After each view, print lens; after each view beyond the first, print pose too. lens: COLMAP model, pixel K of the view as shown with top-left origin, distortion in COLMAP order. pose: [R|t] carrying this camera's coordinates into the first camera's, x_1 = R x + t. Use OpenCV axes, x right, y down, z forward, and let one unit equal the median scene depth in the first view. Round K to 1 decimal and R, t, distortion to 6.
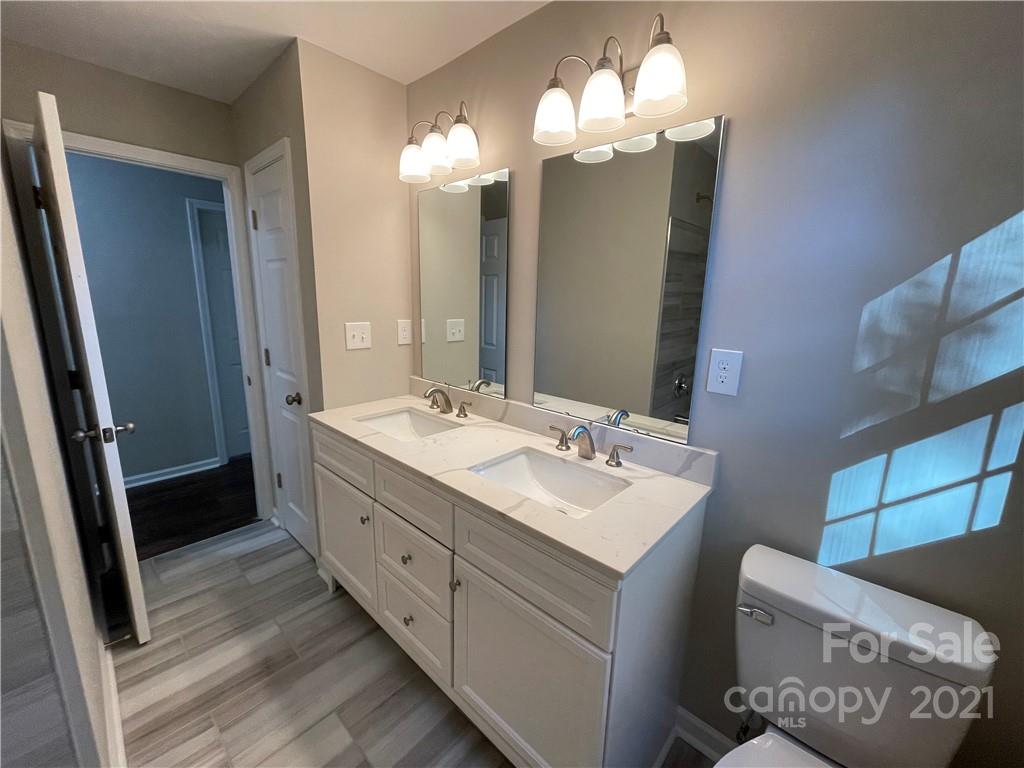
lens RADIAL K [[415.8, 0, 512.0], [0, 415.8, 384.0], [0, 0, 1]] dist [0.000172, -0.000110]
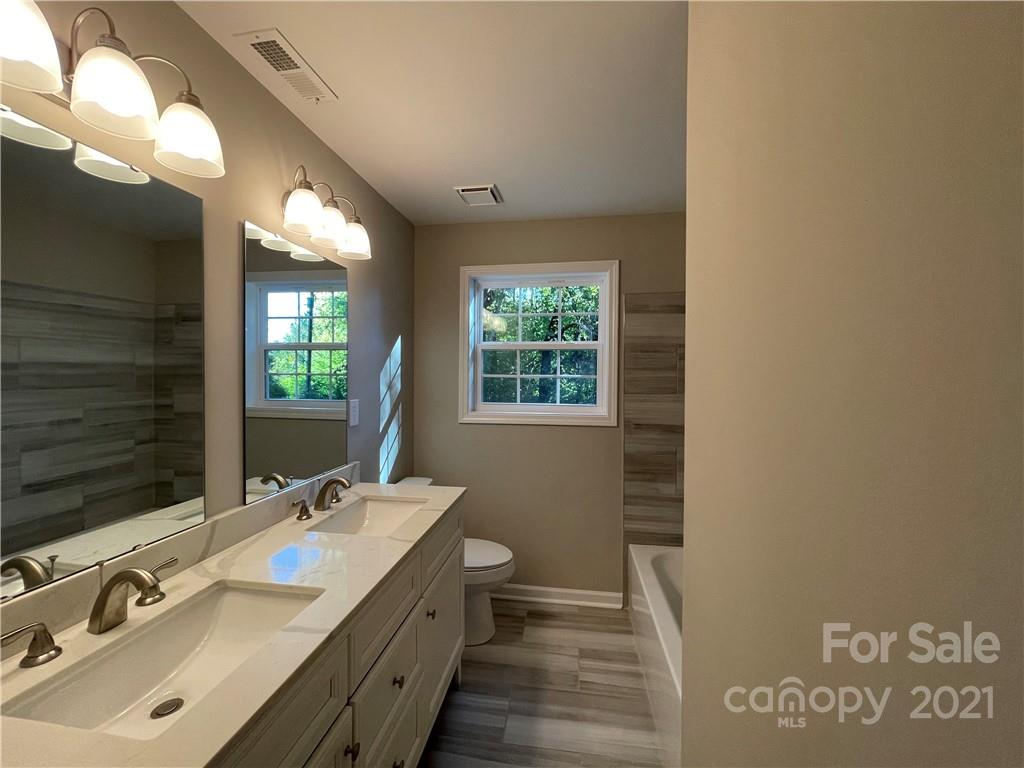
lens RADIAL K [[415.8, 0, 512.0], [0, 415.8, 384.0], [0, 0, 1]] dist [0.000172, -0.000110]
pose [[-0.565446, 0.009541, 0.824730, -0.859593], [0.228805, 0.962501, 0.145737, -0.156698], [-0.792414, 0.271109, -0.546425, 0.992090]]
